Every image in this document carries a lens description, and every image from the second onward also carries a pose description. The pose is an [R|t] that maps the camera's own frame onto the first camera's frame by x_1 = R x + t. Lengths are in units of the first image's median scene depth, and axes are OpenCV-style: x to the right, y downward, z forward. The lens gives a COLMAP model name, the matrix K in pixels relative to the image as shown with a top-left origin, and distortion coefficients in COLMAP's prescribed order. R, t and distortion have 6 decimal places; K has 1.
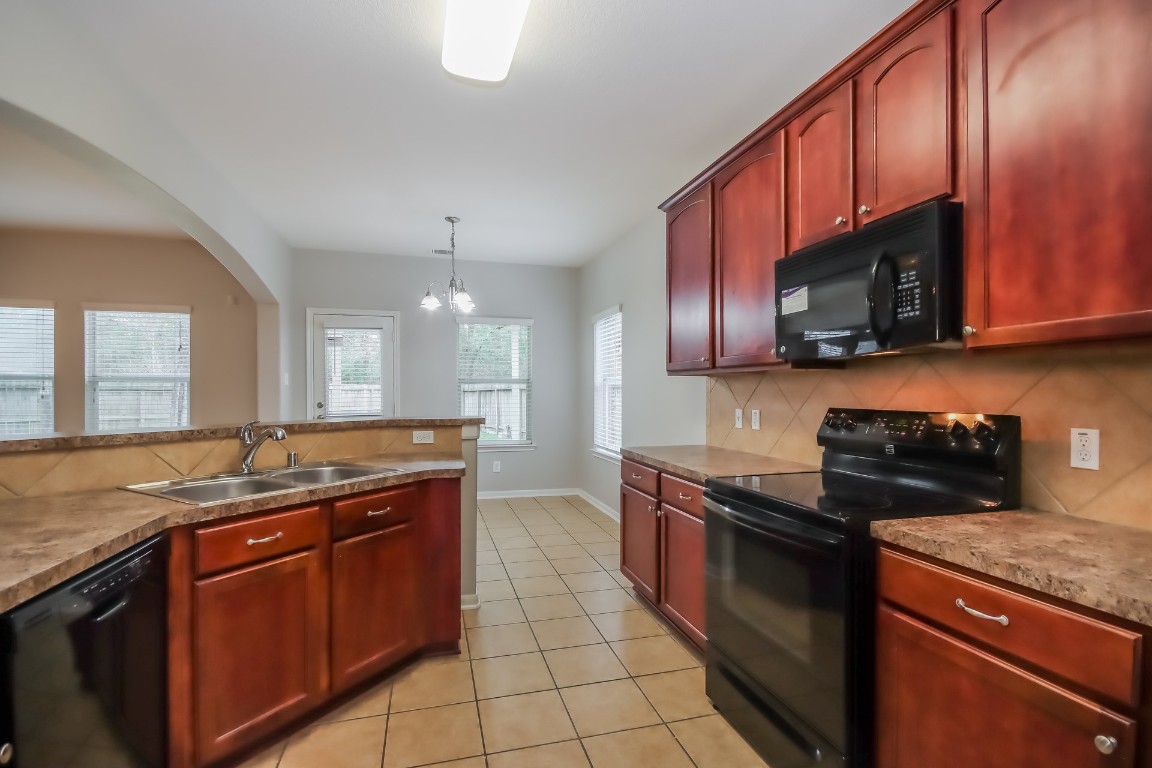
lens RADIAL K [[546.7, 0, 576.0], [0, 546.7, 384.0], [0, 0, 1]] dist [-0.000454, -0.000194]
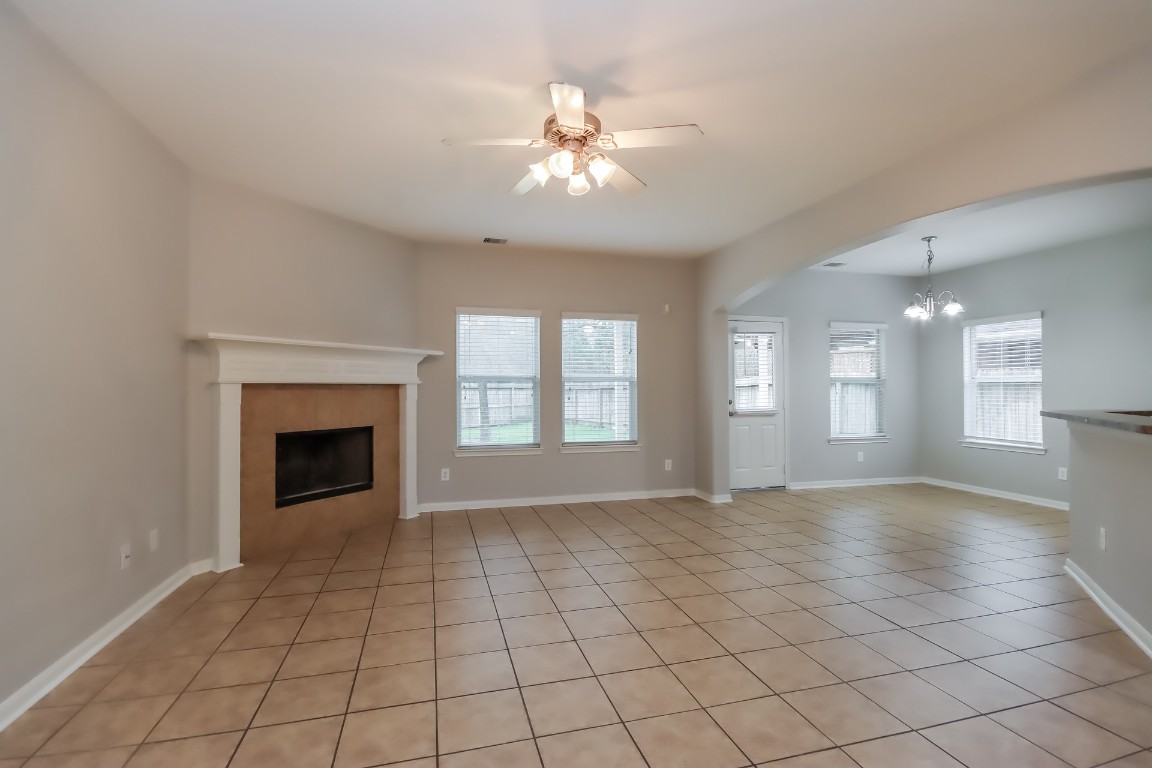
lens RADIAL K [[531.3, 0, 576.0], [0, 531.3, 384.0], [0, 0, 1]] dist [0.000906, 0.000141]
pose [[0.999987, -0.004975, -0.001464, -0.768997], [0.004980, 0.999980, 0.003894, -0.003895], [0.001444, -0.003901, 0.999991, -0.088053]]
